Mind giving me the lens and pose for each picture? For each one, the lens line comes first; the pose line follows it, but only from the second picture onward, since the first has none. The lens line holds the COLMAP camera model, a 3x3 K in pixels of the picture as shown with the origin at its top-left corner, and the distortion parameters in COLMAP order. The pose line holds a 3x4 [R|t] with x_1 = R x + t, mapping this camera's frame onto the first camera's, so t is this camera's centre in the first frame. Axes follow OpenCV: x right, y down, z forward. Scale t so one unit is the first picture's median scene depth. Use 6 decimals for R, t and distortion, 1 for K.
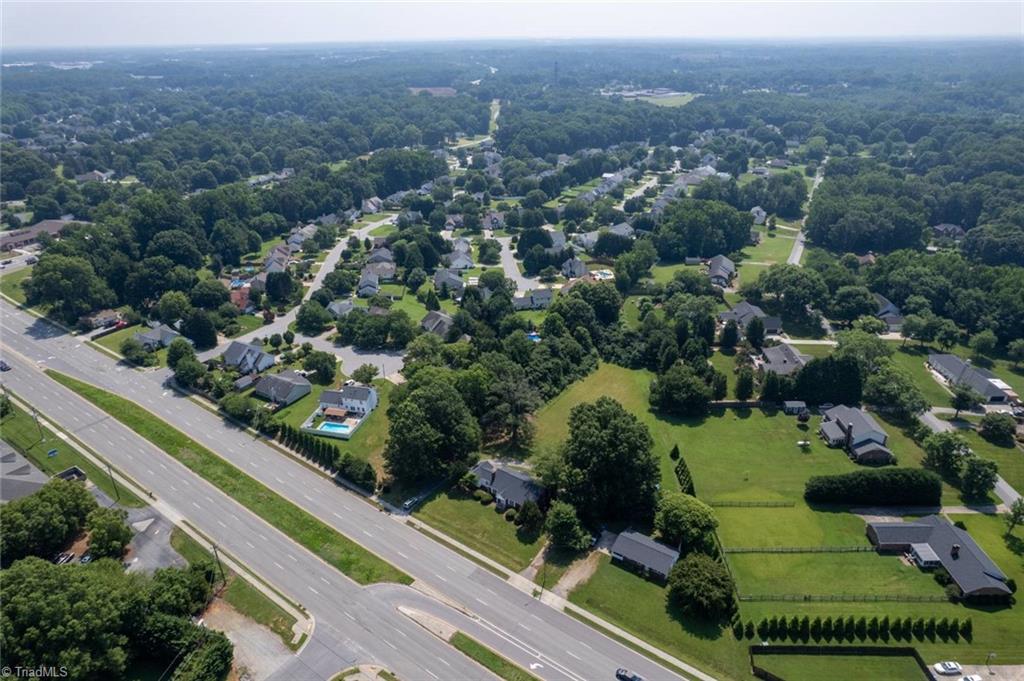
lens RADIAL K [[655.6, 0, 508.8], [0, 655.6, 340.1], [0, 0, 1]] dist [-0.040717, 0.025473]
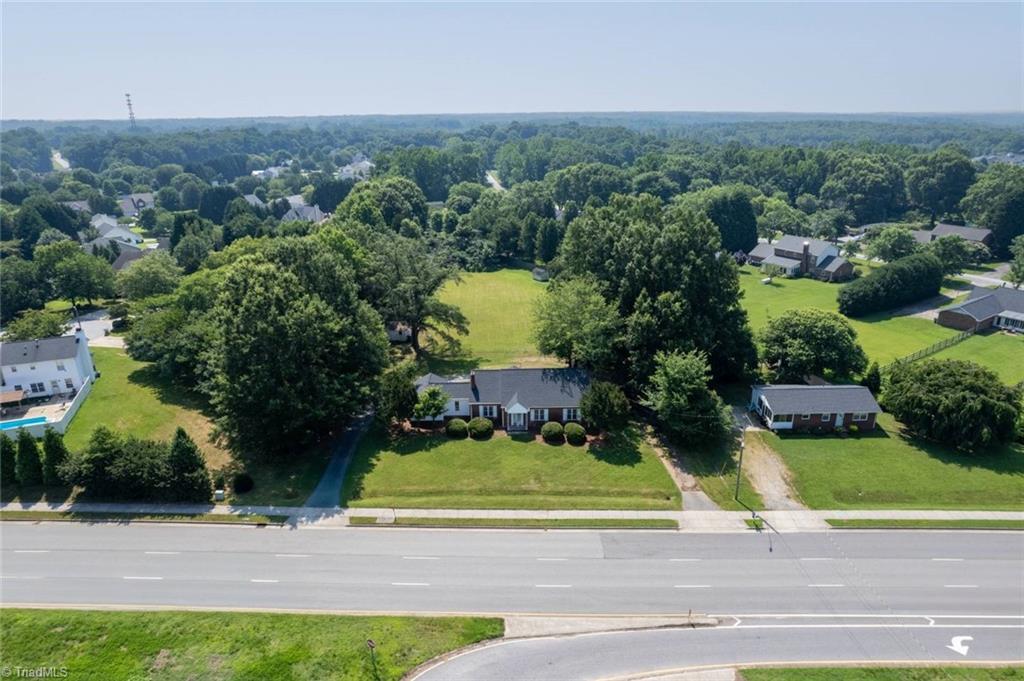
lens RADIAL K [[655.6, 0, 510.1], [0, 655.6, 338.9], [0, 0, 1]] dist [-0.040717, 0.025473]
pose [[0.812126, -0.179826, 0.555081, -0.275684], [0.245773, 0.968239, -0.045911, 0.214663], [-0.529195, 0.173710, 0.830529, 0.610148]]
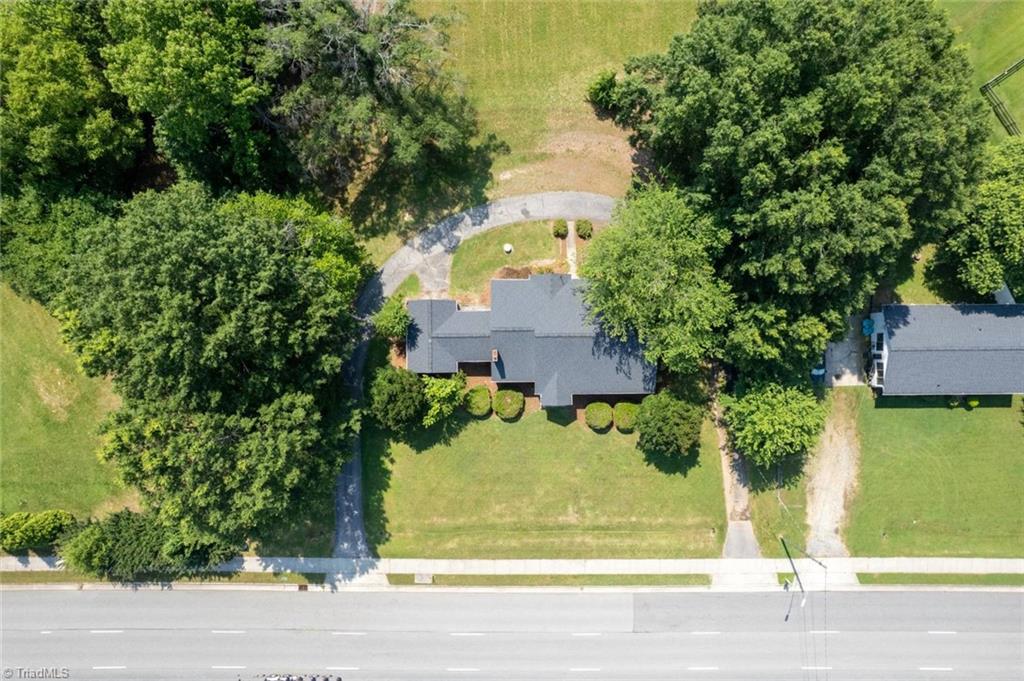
lens RADIAL K [[655.6, 0, 517.4], [0, 655.6, 340.9], [0, 0, 1]] dist [-0.040717, 0.025473]
pose [[0.805380, -0.591975, 0.030489, -0.020973], [0.241587, 0.374779, 0.895084, -0.106655], [-0.541294, -0.713517, 0.444853, 0.889257]]
